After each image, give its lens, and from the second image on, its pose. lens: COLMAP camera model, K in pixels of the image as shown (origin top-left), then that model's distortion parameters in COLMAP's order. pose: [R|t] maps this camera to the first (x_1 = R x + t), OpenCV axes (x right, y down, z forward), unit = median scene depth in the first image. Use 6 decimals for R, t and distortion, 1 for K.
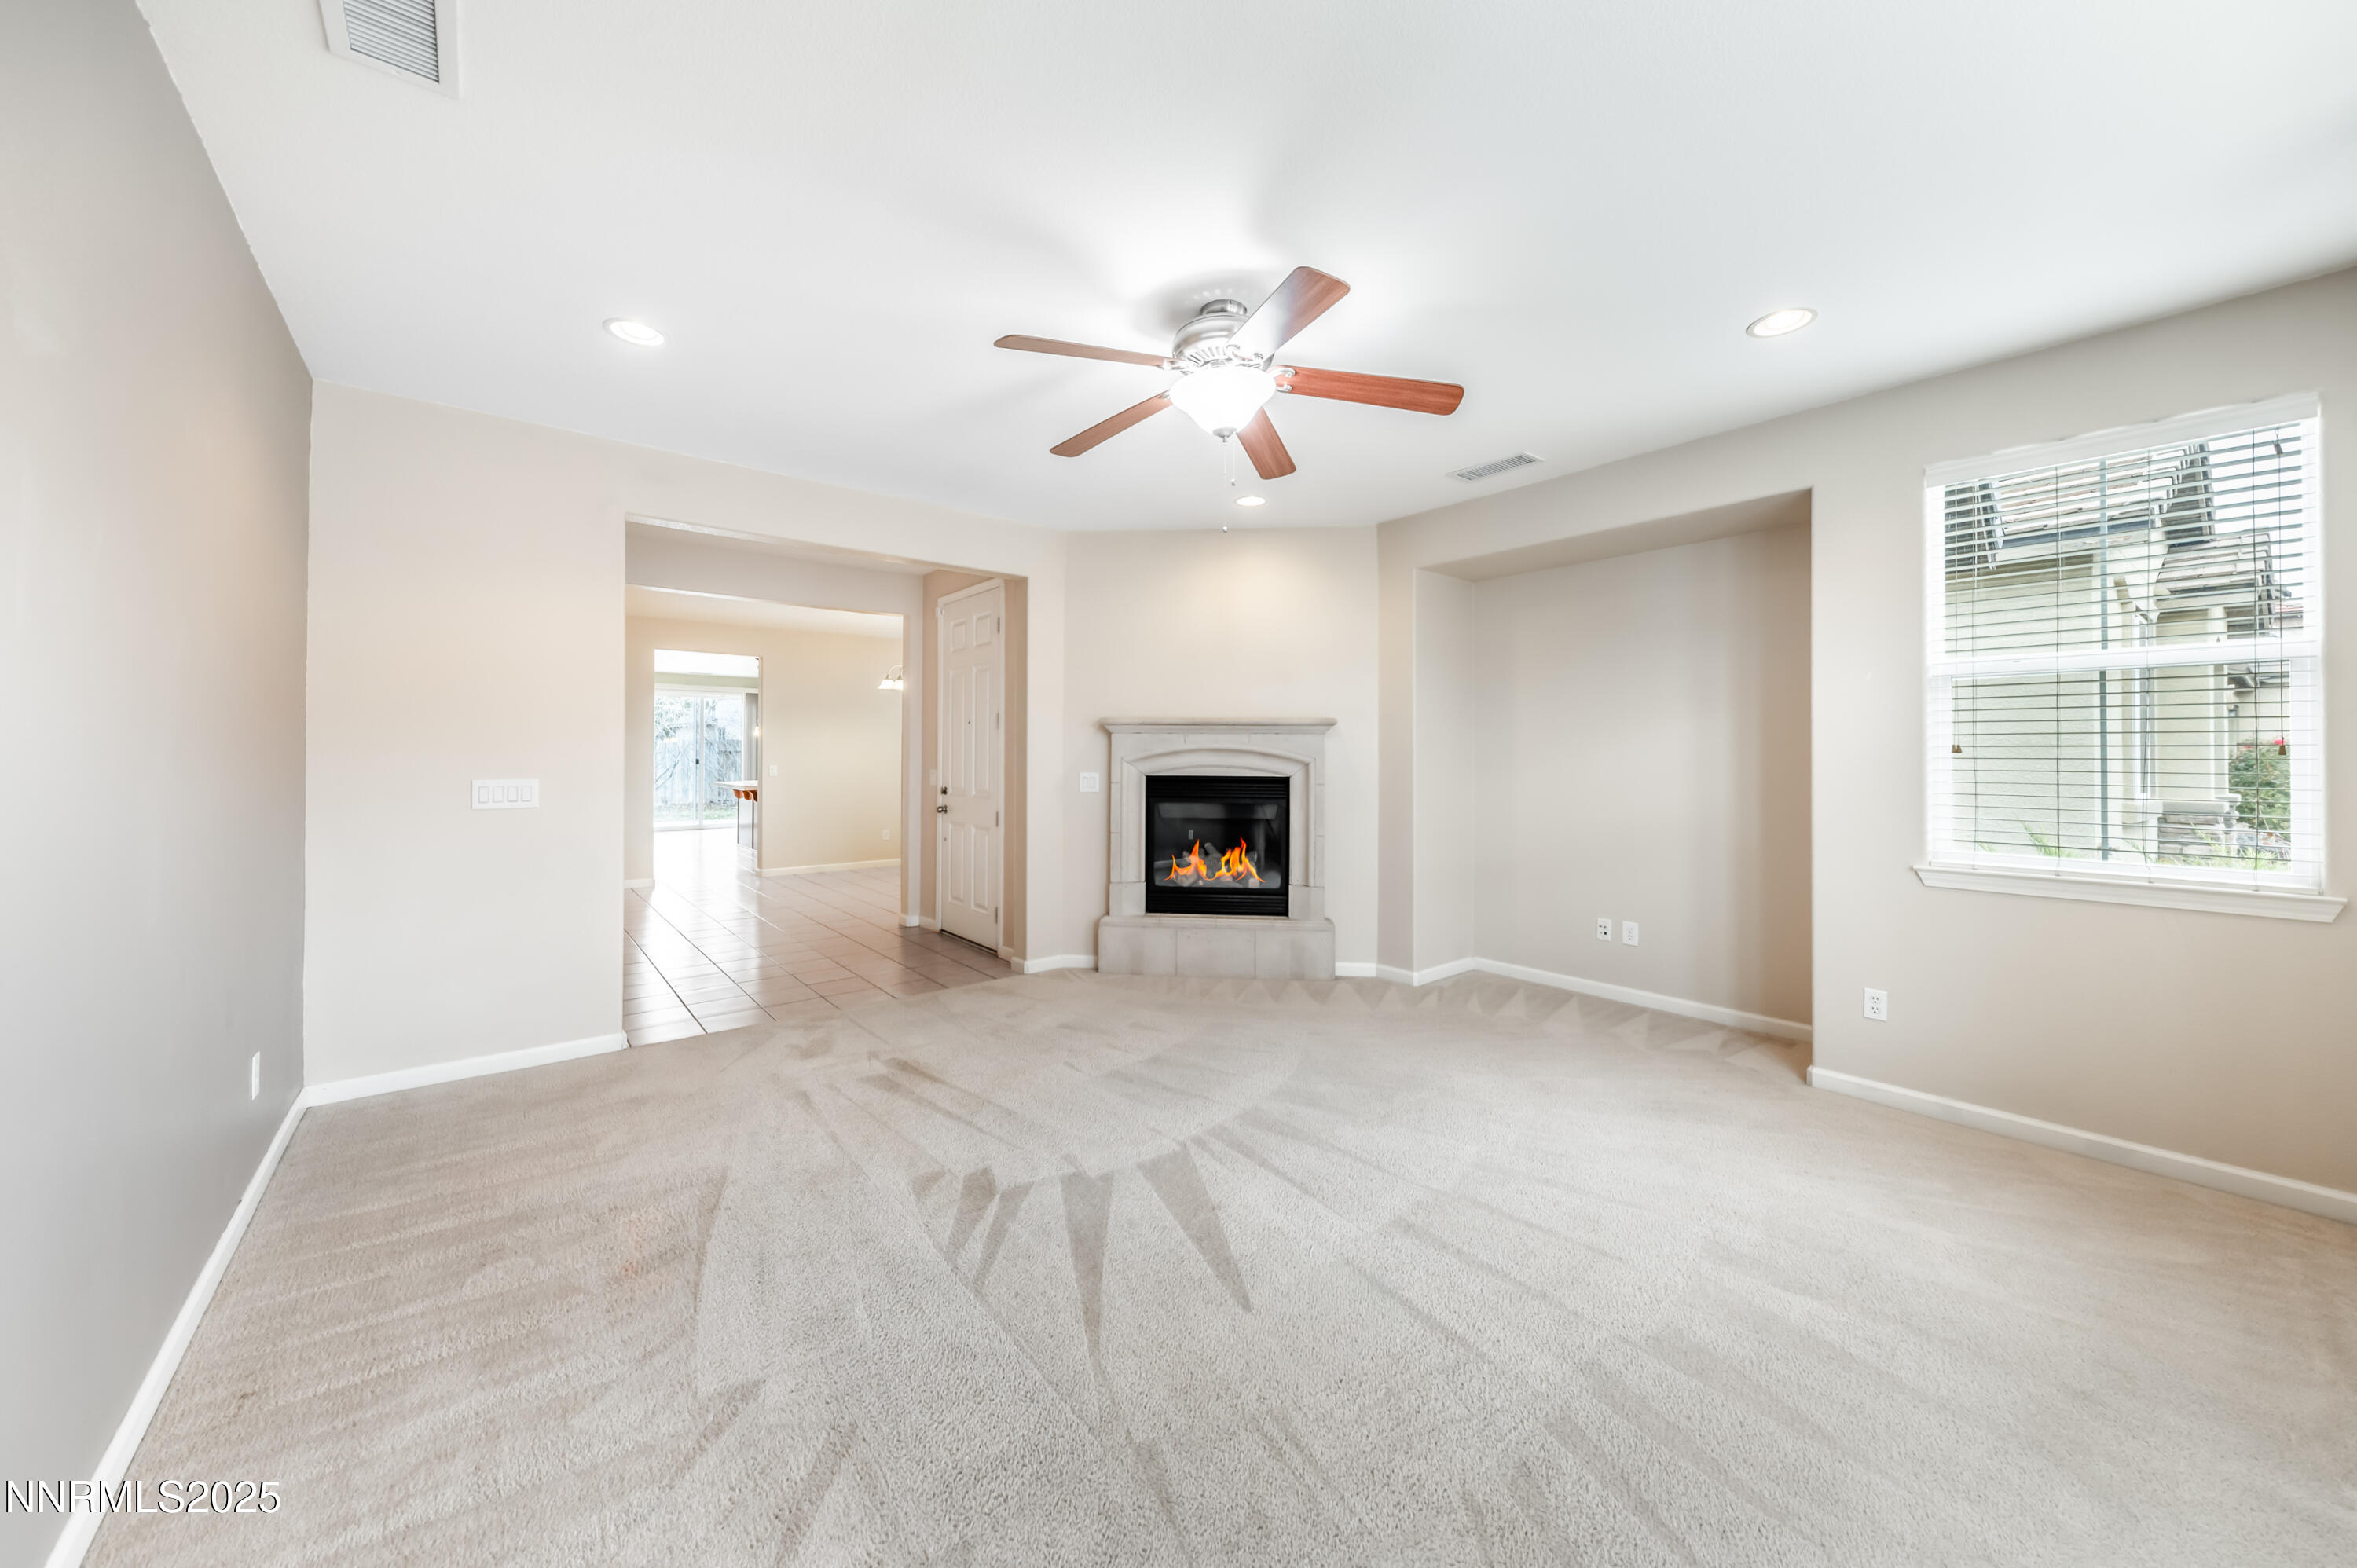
lens RADIAL K [[830.4, 0, 1192.2], [0, 830.4, 762.8], [0, 0, 1]] dist [0.000516, -0.000093]
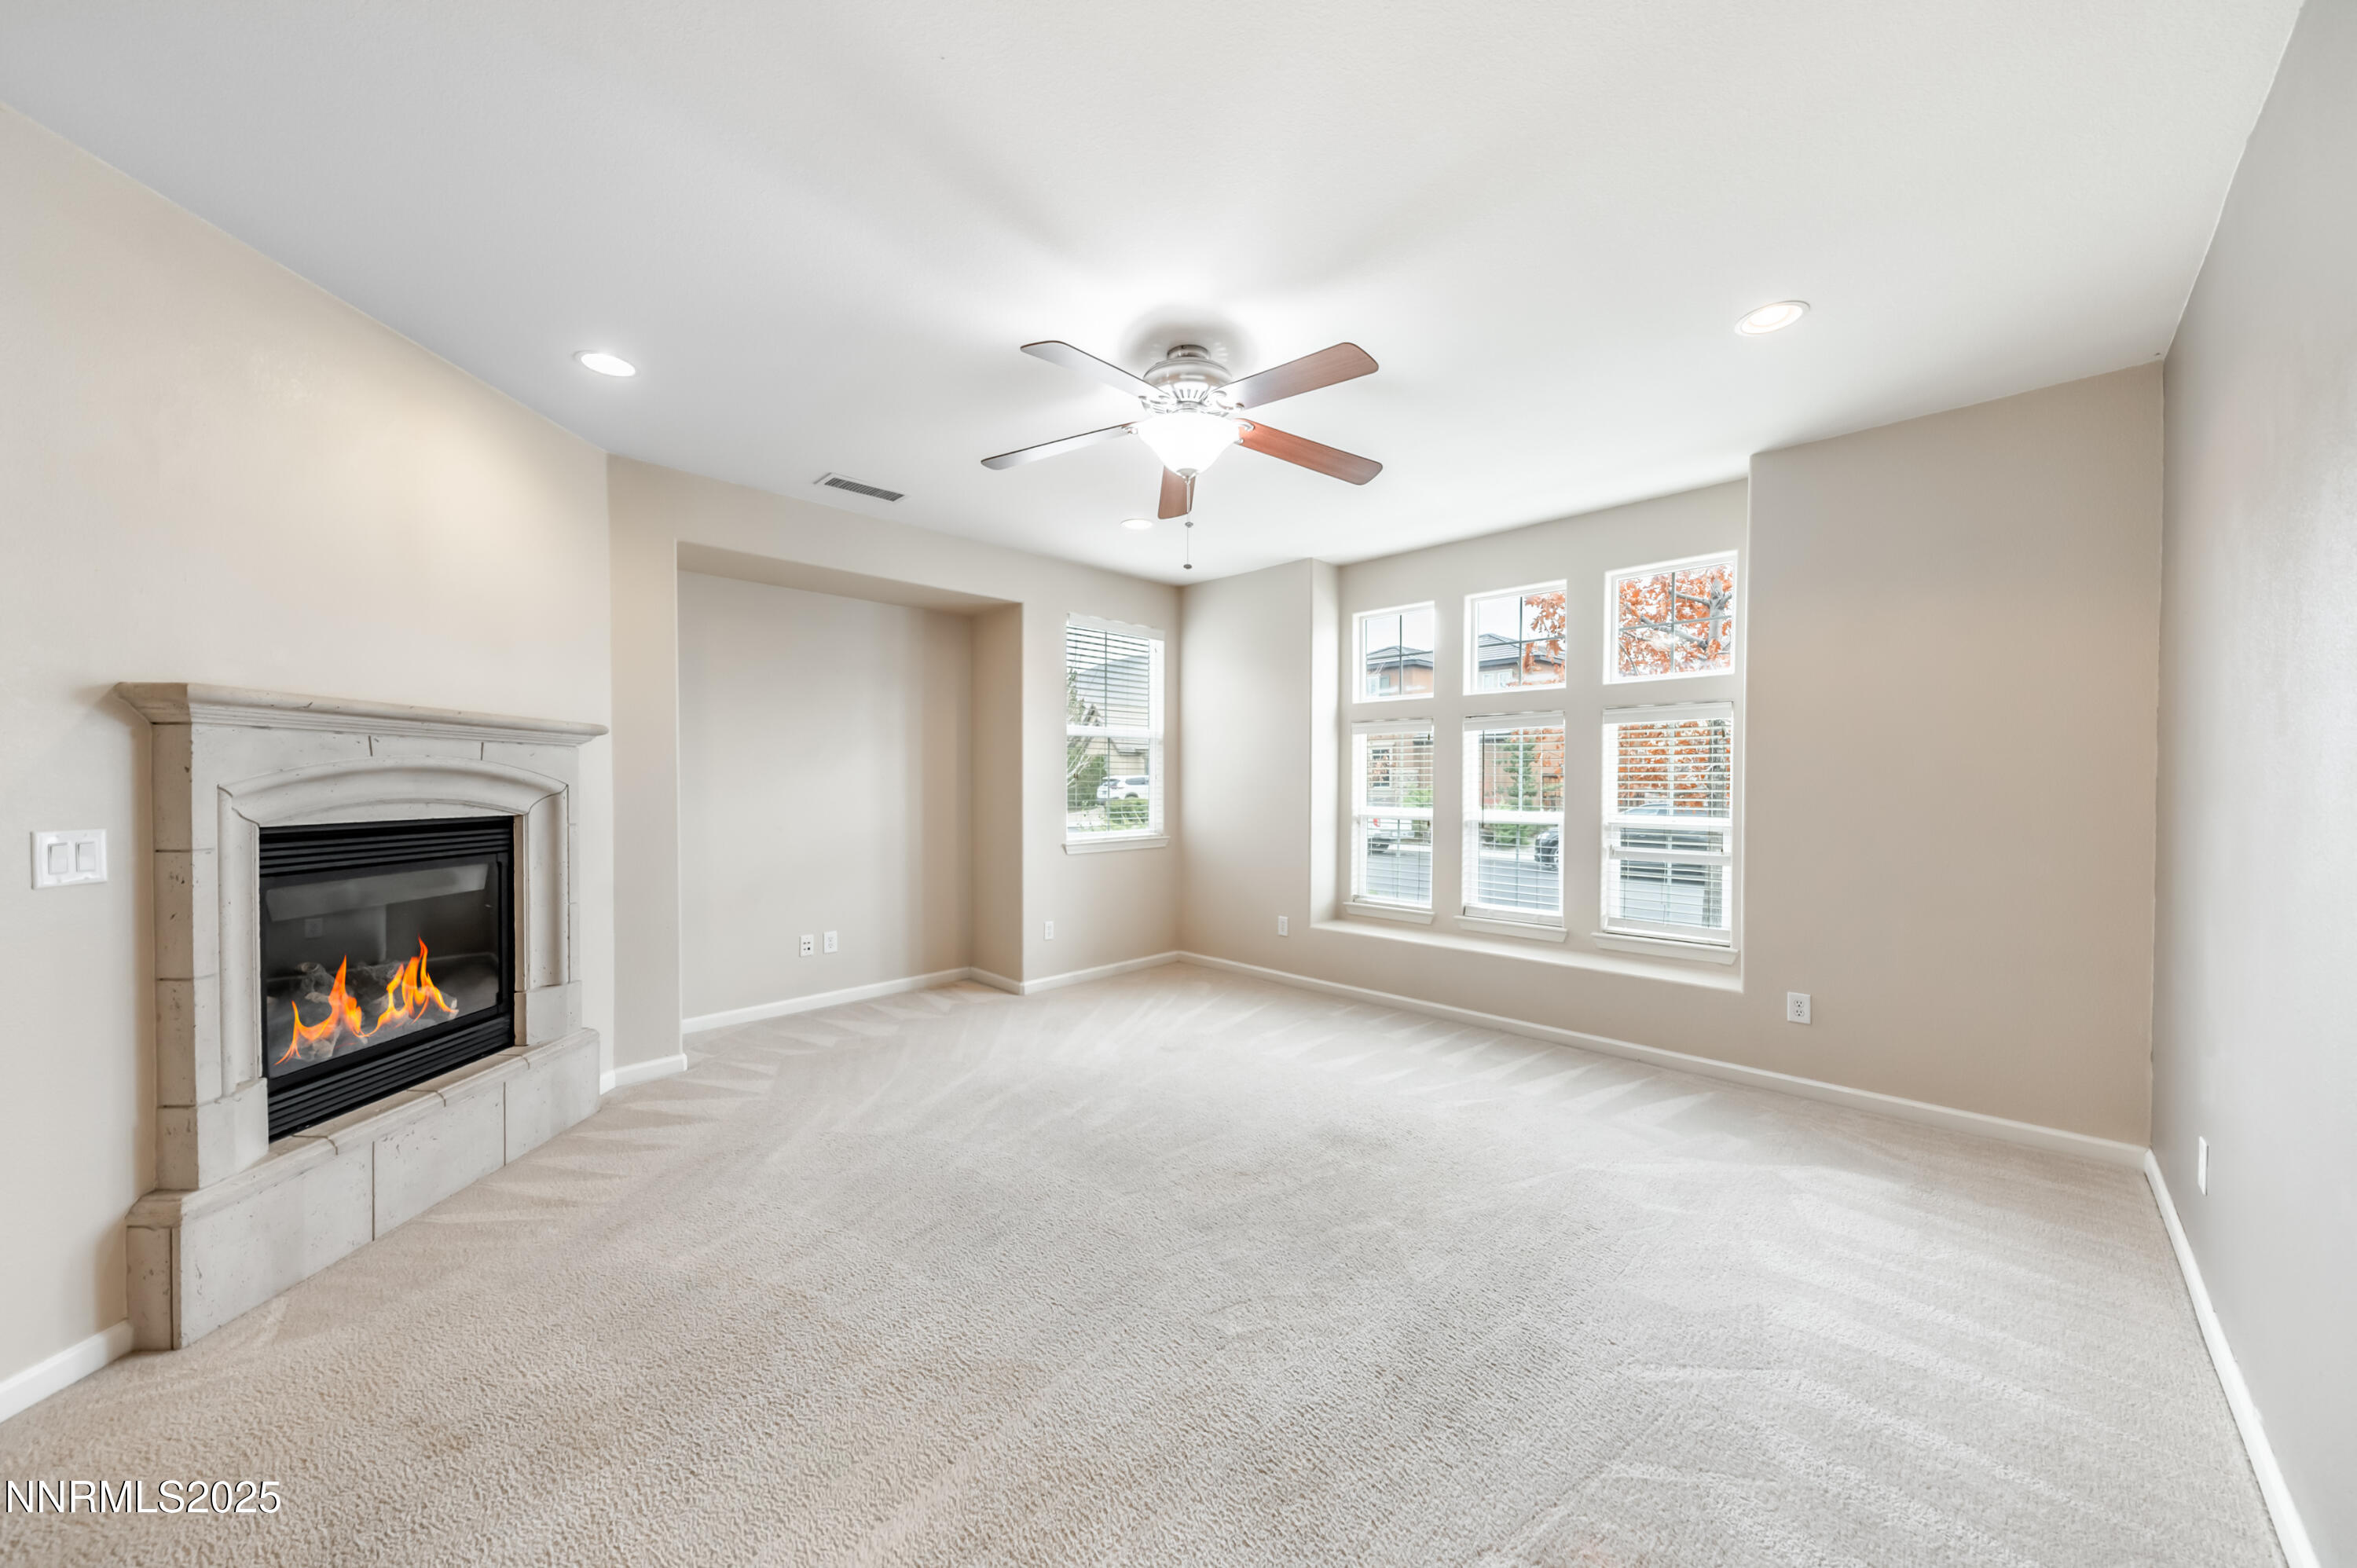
lens RADIAL K [[830.4, 0, 1177.2], [0, 830.4, 783.2], [0, 0, 1]] dist [0.000516, -0.000093]
pose [[-0.104131, -0.008693, 0.994526, -0.530676], [0.009431, 0.999908, 0.009727, -0.007600], [-0.994519, 0.010392, -0.104039, 0.582677]]
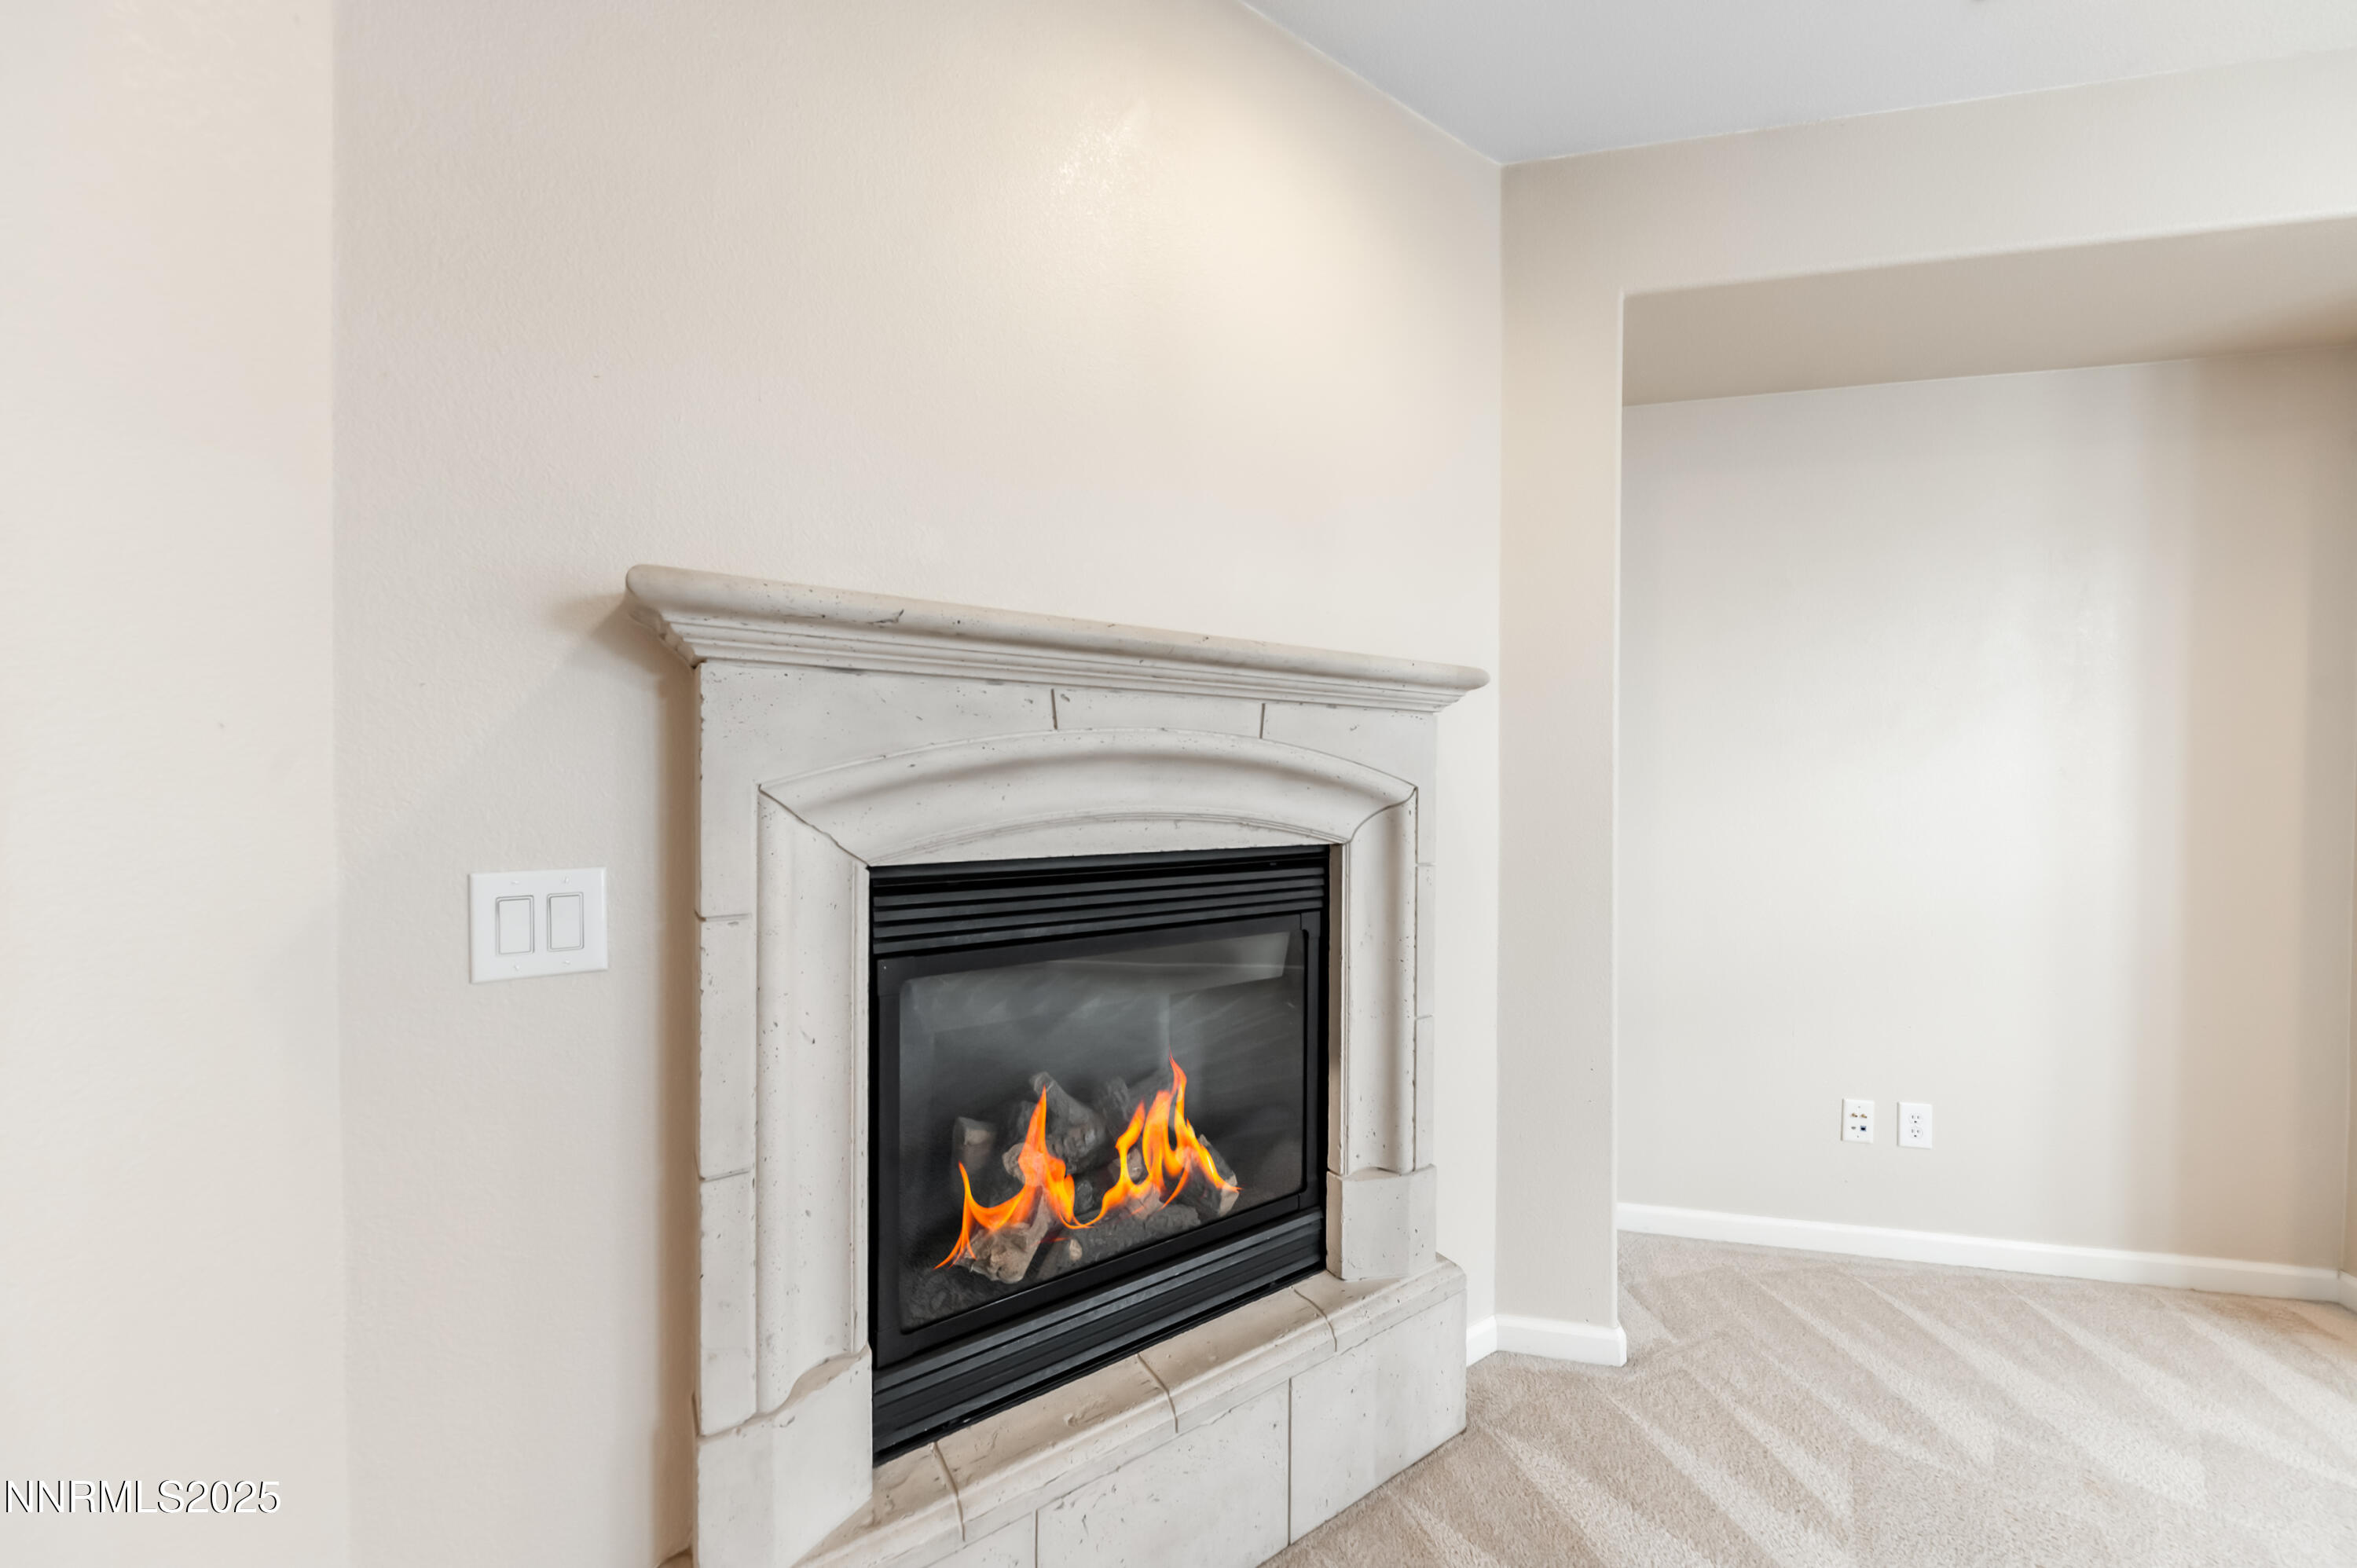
lens RADIAL K [[830.4, 0, 1173.3], [0, 830.4, 787.7], [0, 0, 1]] dist [0.000516, -0.000093]
pose [[0.781099, -0.009243, 0.624338, -0.131944], [0.004224, 0.999946, 0.009519, -0.008109], [-0.624393, -0.004798, 0.781096, 0.783638]]
